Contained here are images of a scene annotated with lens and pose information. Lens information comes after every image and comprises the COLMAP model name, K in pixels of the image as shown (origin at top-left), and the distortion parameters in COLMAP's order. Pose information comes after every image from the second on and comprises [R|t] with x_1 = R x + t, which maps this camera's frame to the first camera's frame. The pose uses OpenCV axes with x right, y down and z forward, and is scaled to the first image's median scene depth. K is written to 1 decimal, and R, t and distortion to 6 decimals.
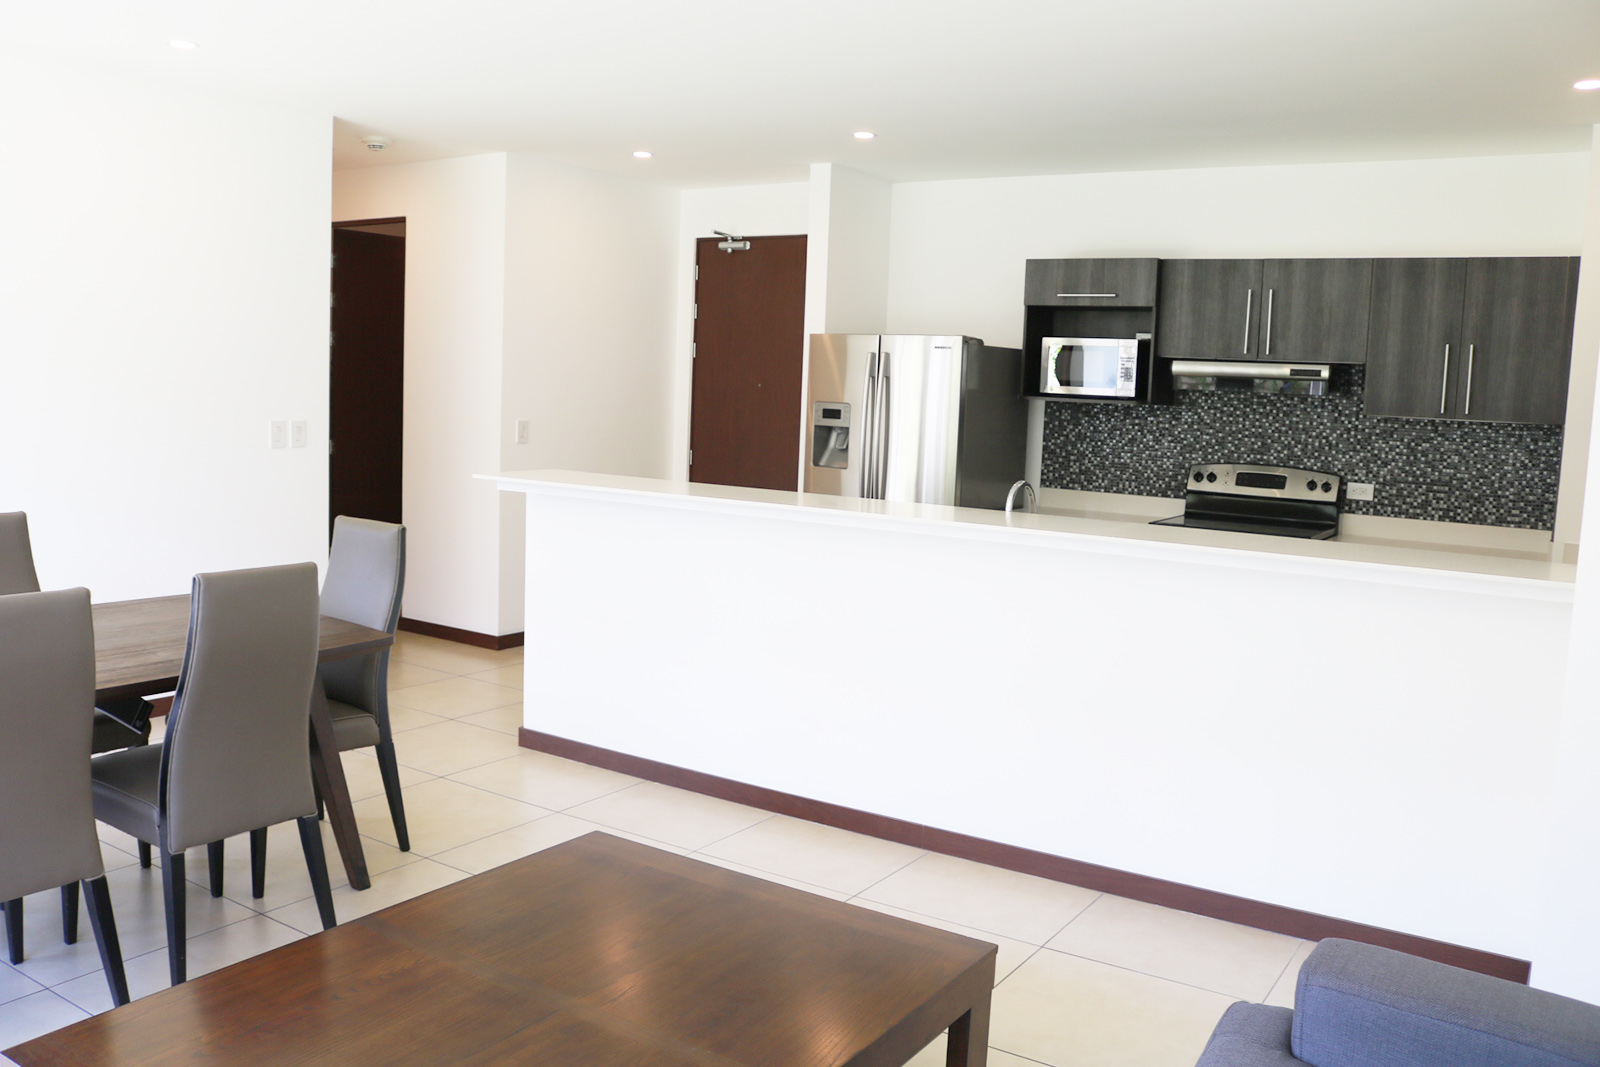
lens RADIAL K [[1305.4, 0, 788.2], [0, 1305.4, 536.0], [0, 0, 1]] dist [-0.165741, 0.131904]
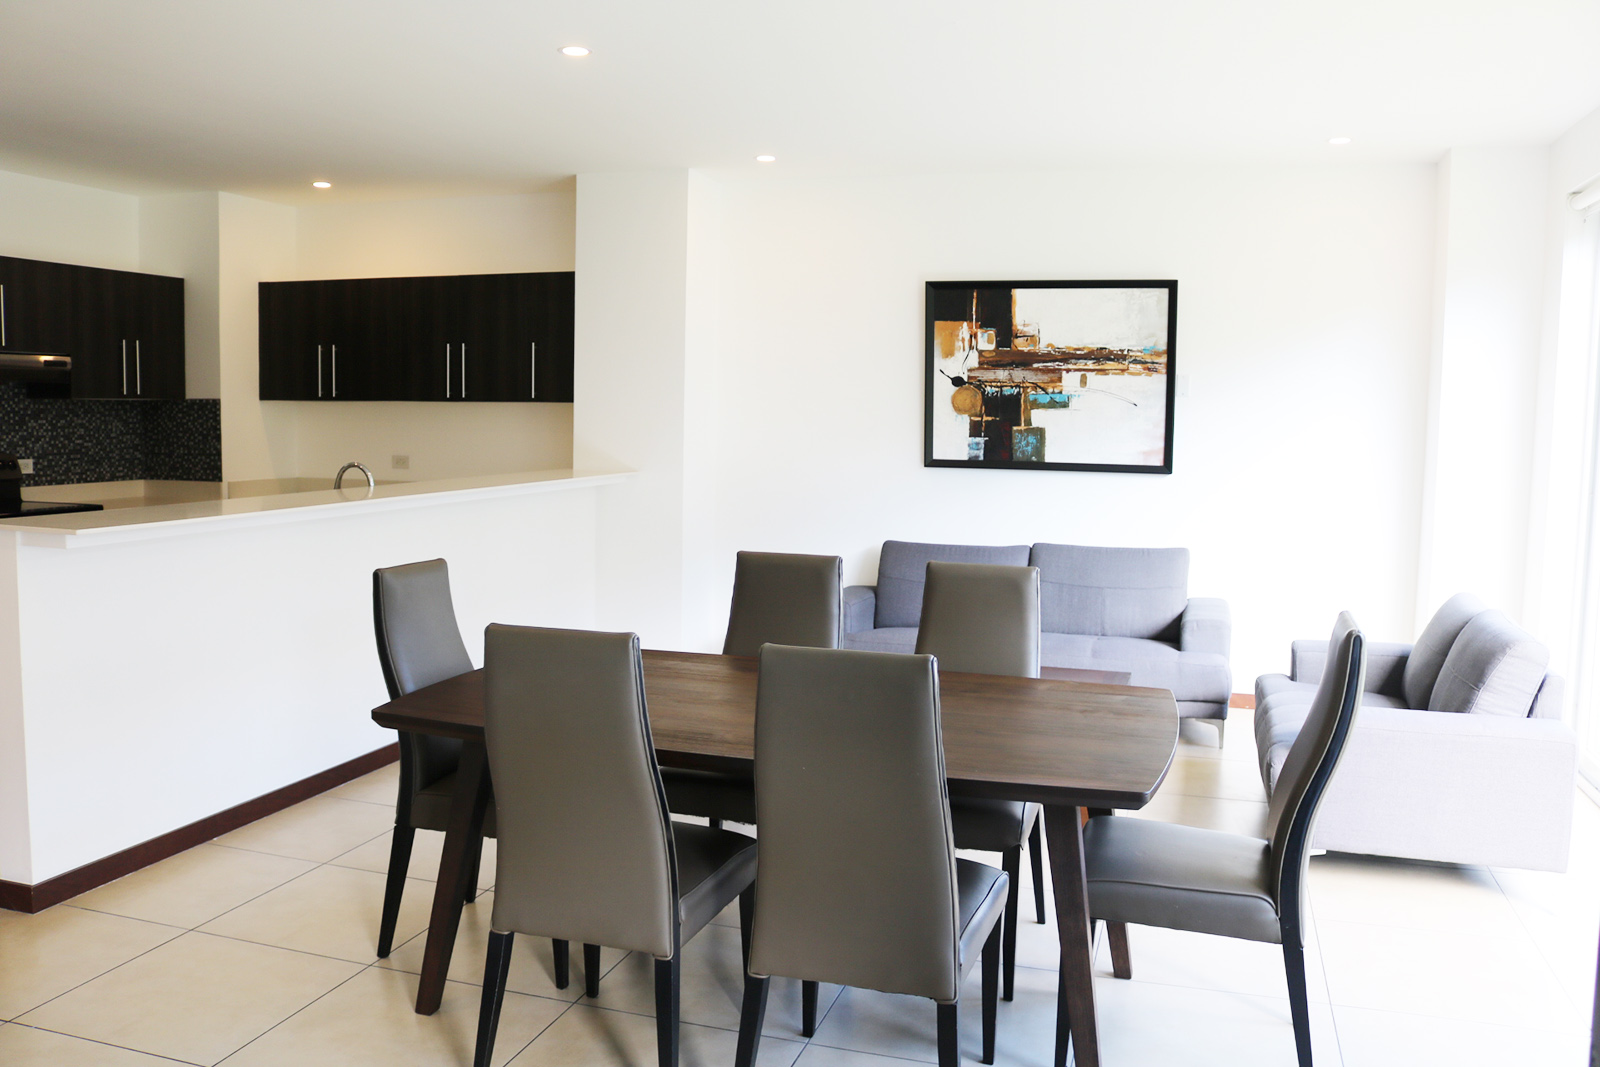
lens RADIAL K [[1305.4, 0, 788.2], [0, 1305.4, 536.0], [0, 0, 1]] dist [-0.165741, 0.131904]
pose [[-0.270162, -0.135826, 0.953186, -0.777027], [0.083799, 0.982925, 0.163815, -0.096538], [-0.959161, 0.124133, -0.254167, 0.621033]]
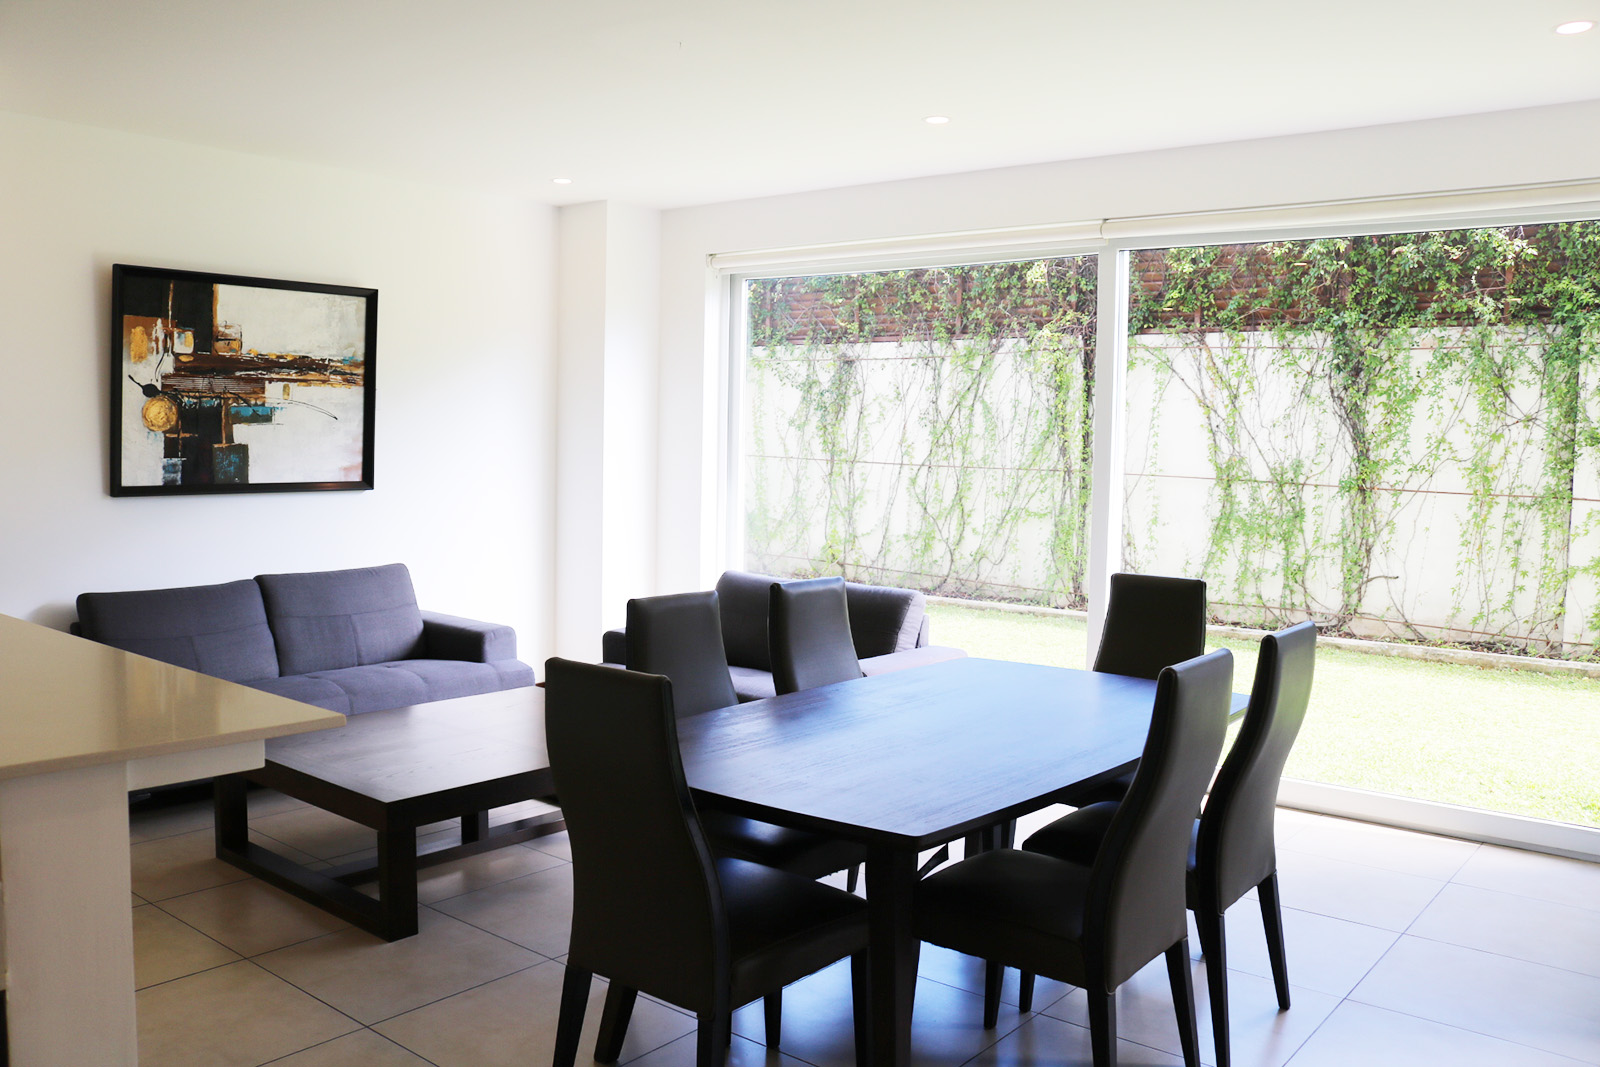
lens RADIAL K [[1305.4, 0, 788.2], [0, 1305.4, 536.0], [0, 0, 1]] dist [-0.165741, 0.131904]
pose [[-0.993147, -0.067915, 0.095111, -0.296721], [-0.048479, 0.979904, 0.193490, -0.123618], [-0.106340, 0.187554, -0.976481, 1.000251]]
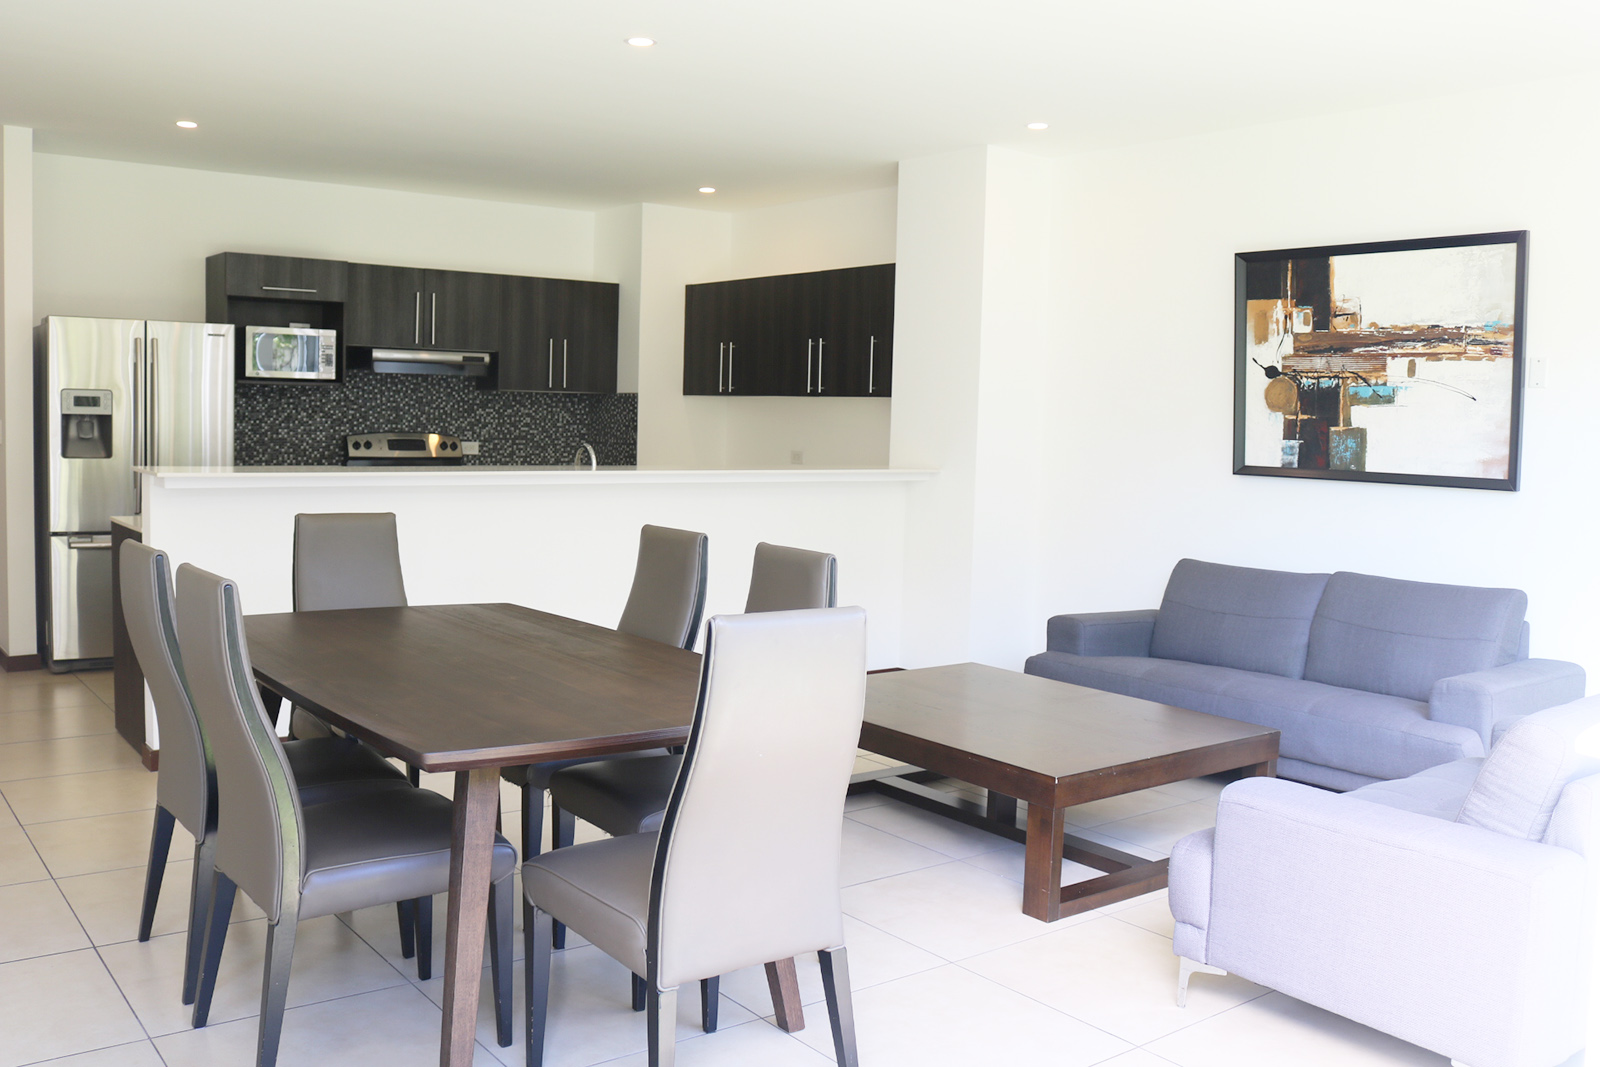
lens RADIAL K [[1383.0, 0, 800.0], [0, 1383.0, 533.5], [0, 0, 1]] dist [-0.160606, 0.130395]
pose [[0.324026, -0.108816, 0.939769, -0.763887], [0.092682, 0.992236, 0.082935, -0.032343], [-0.941497, 0.060226, 0.331596, 0.204926]]
